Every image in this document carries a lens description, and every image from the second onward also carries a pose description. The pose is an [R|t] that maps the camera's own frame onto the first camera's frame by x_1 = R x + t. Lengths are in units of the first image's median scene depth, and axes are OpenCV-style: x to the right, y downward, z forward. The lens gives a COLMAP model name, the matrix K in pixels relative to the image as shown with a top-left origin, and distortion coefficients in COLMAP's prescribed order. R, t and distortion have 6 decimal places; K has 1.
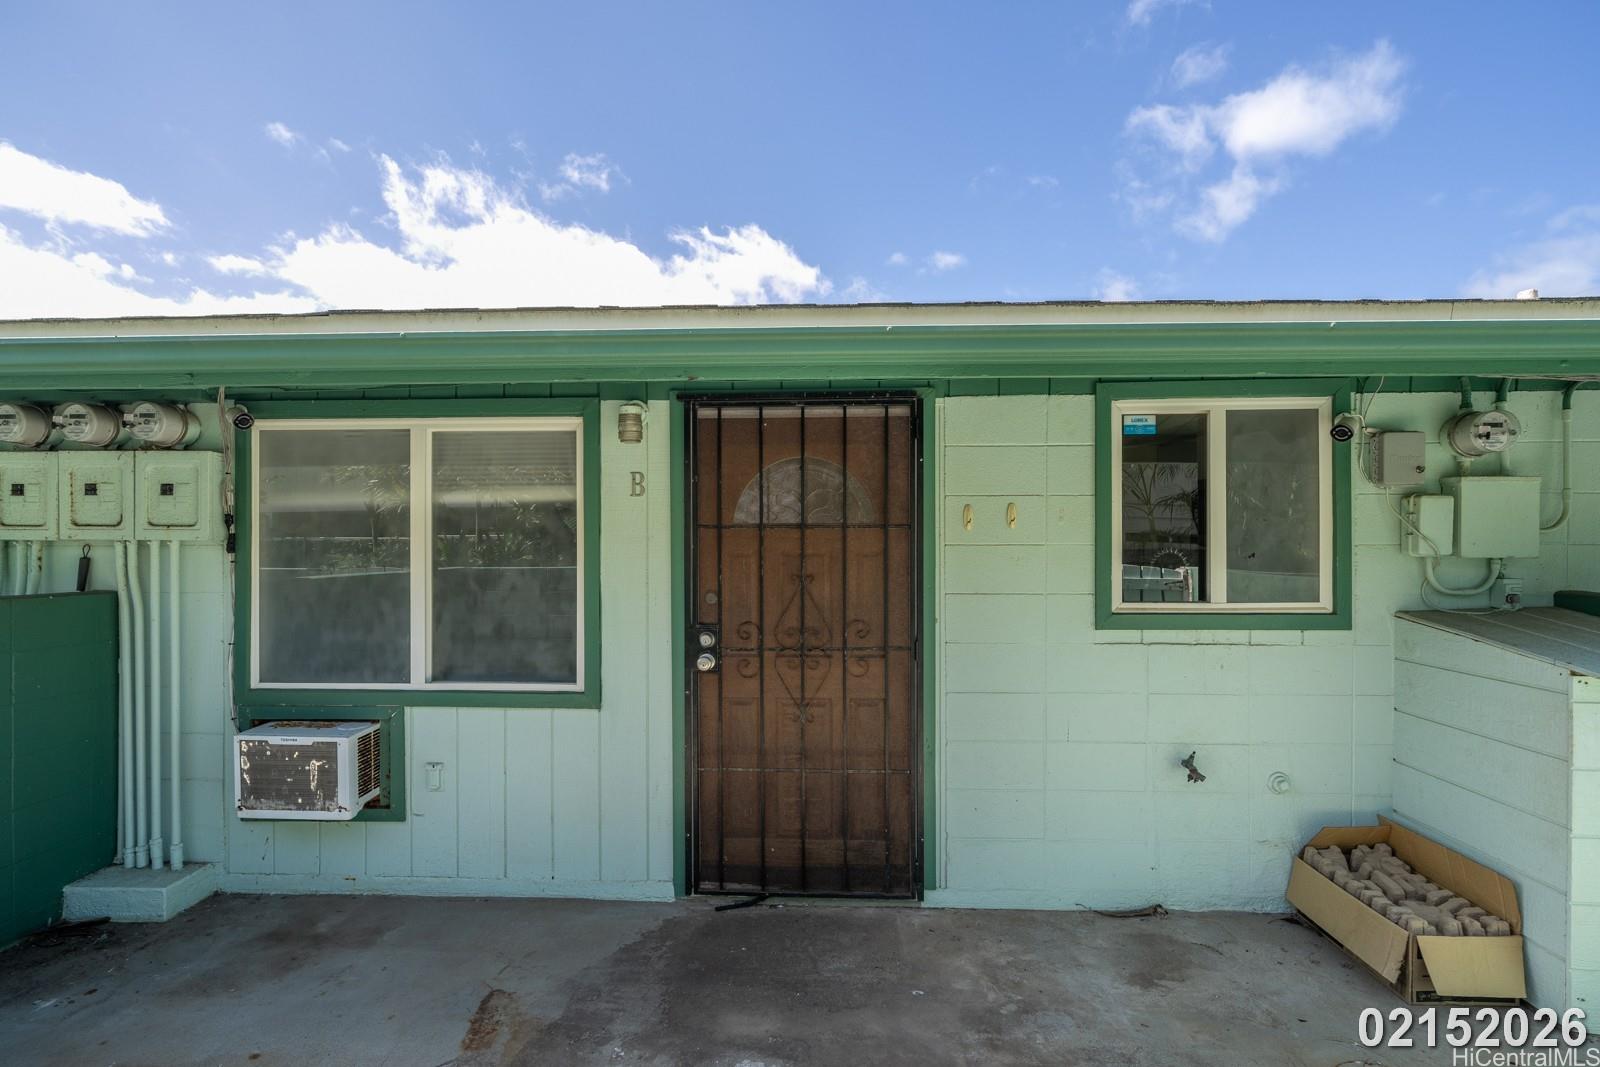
lens RADIAL K [[694.4, 0, 800.0], [0, 694.4, 533.5], [0, 0, 1]] dist [-0.002262, 0.000194]
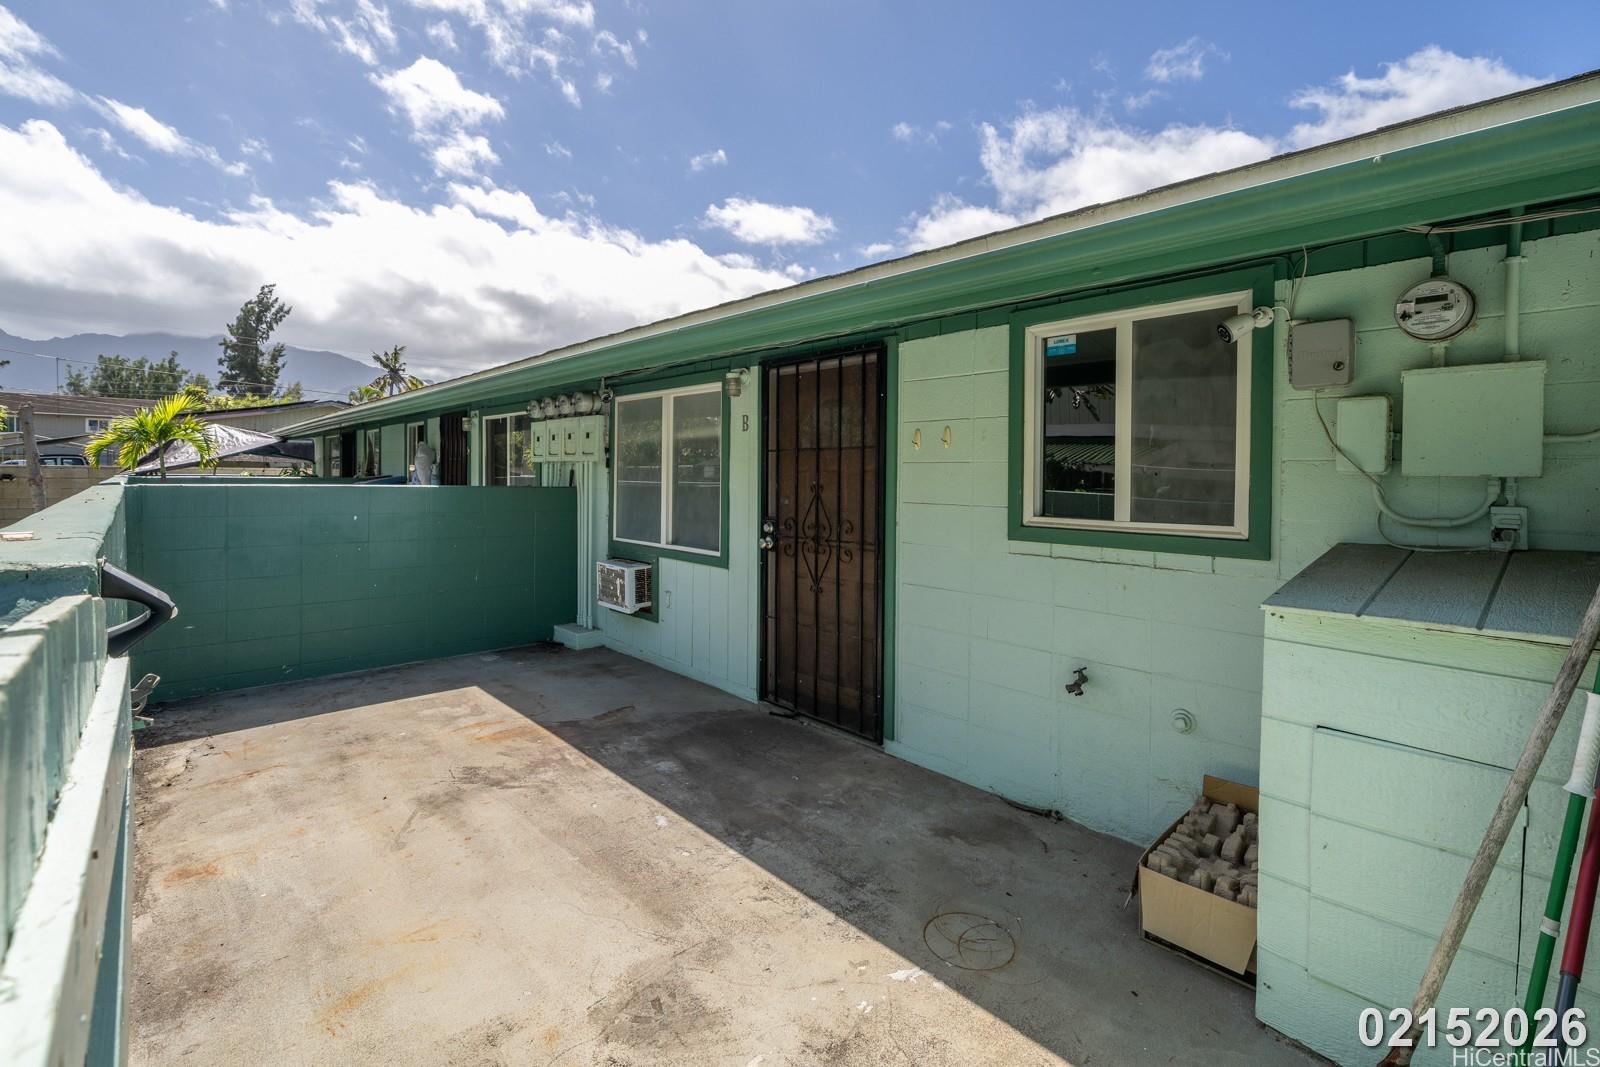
lens RADIAL K [[700.3, 0, 801.4], [0, 700.3, 463.3], [0, 0, 1]] dist [-0.000046, -0.000087]
pose [[0.721664, -0.001471, -0.692242, 0.941862], [-0.001580, 0.999992, -0.003772, 0.022781], [0.692242, 0.003816, 0.721655, -0.016567]]
